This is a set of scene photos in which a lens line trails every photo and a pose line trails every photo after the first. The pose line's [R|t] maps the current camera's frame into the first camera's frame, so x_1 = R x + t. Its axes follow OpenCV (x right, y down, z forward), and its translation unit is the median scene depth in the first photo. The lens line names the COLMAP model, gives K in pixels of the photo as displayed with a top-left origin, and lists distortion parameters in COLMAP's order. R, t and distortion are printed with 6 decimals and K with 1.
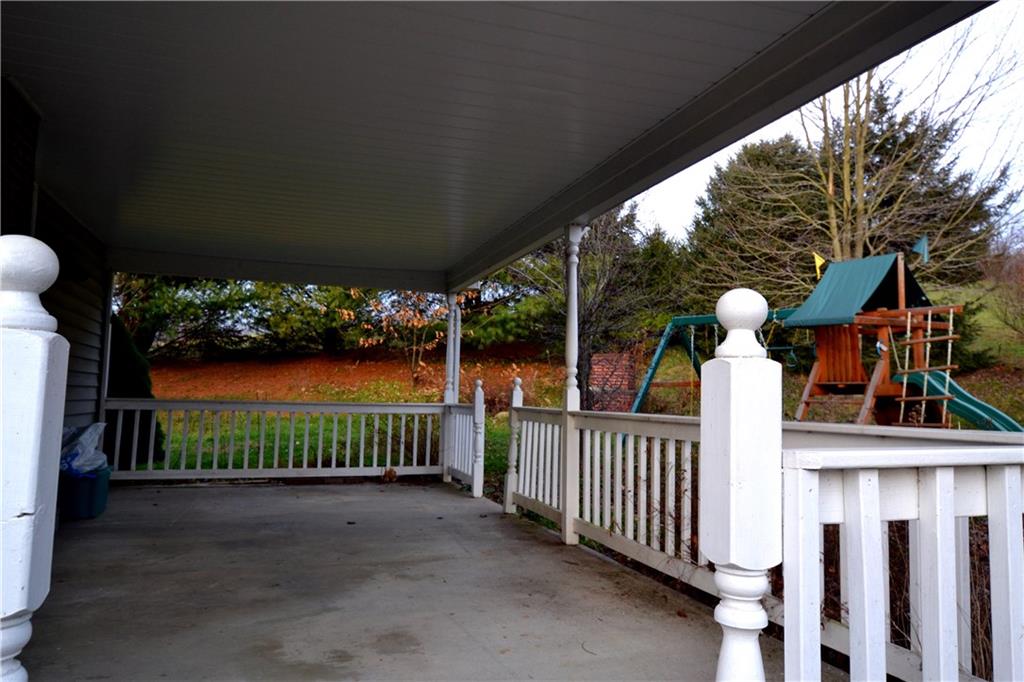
lens RADIAL K [[700.7, 0, 513.2], [0, 700.7, 341.6], [0, 0, 1]] dist [-0.005636, -0.000737]
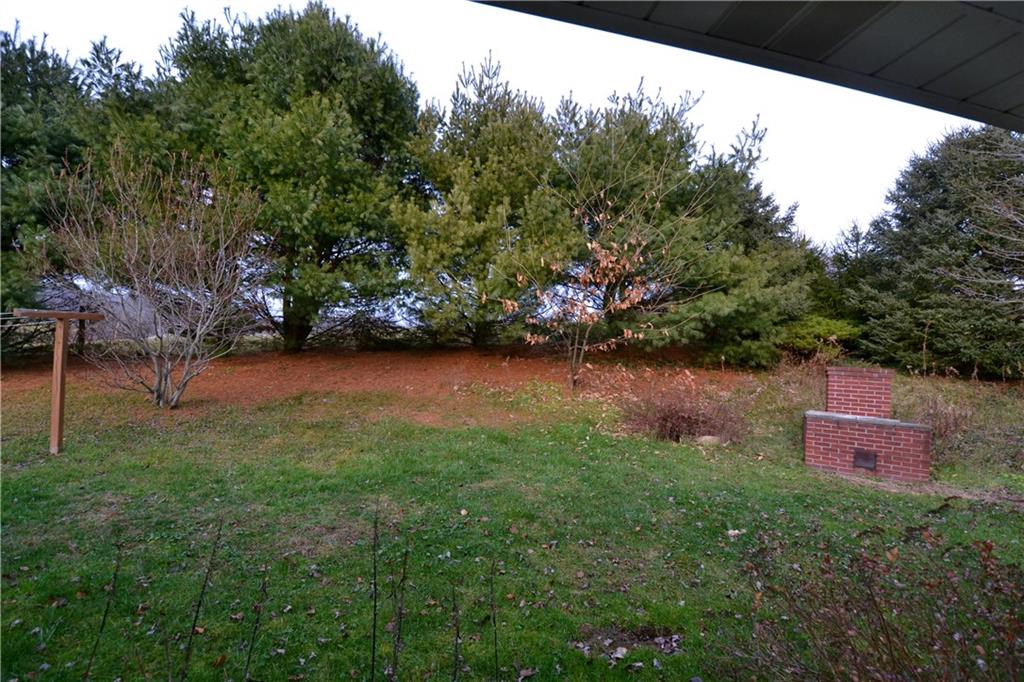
lens RADIAL K [[460.4, 0, 510.6], [0, 460.4, 339.9], [0, 0, 1]] dist [-0.029595, -0.001992]
pose [[0.988832, 0.042695, -0.142789, -0.141092], [-0.042294, 0.999088, 0.005845, 0.000016], [0.142908, 0.000259, 0.989736, 0.403944]]
